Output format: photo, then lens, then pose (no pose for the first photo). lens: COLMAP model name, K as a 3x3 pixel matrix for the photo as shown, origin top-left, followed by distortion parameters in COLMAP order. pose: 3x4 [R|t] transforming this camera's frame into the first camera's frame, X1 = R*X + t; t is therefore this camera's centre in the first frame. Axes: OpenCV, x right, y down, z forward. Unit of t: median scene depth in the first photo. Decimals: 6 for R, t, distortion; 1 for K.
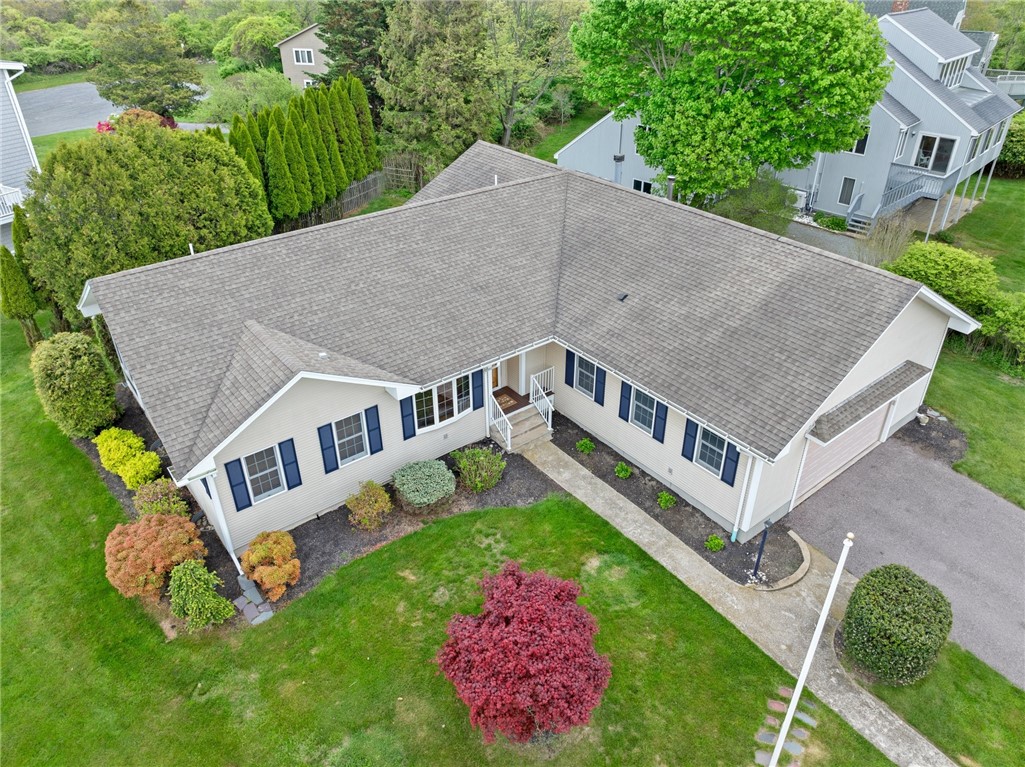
lens RADIAL K [[734.8, 0, 531.3], [0, 734.8, 383.2], [0, 0, 1]] dist [-0.036843, 0.000569]
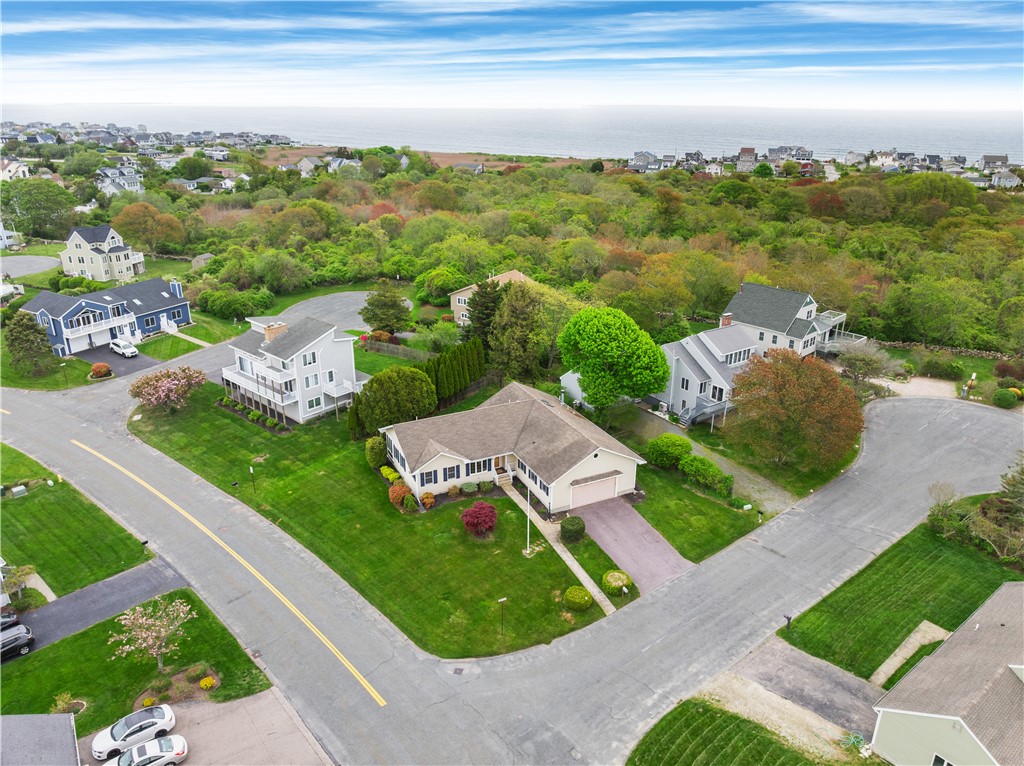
lens RADIAL K [[734.1, 0, 530.8], [0, 734.1, 382.7], [0, 0, 1]] dist [-0.036843, 0.000569]
pose [[0.978277, 0.082277, -0.190274, 0.766352], [-0.114990, 0.979085, -0.167841, 0.192421], [0.172485, 0.186075, 0.967277, -2.454011]]
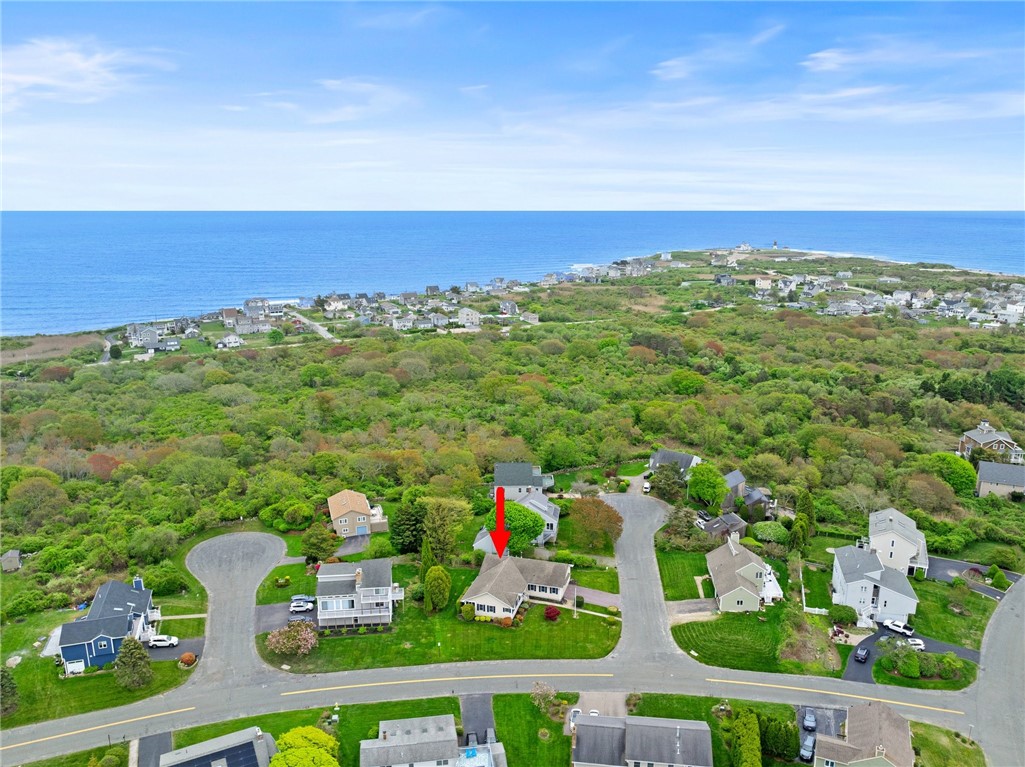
lens RADIAL K [[734.8, 0, 531.3], [0, 734.8, 383.2], [0, 0, 1]] dist [-0.036843, 0.000569]
pose [[0.813143, -0.137527, 0.565583, -3.959028], [0.304400, 0.928694, -0.211818, -0.379261], [-0.496123, 0.344402, 0.797025, -5.748317]]
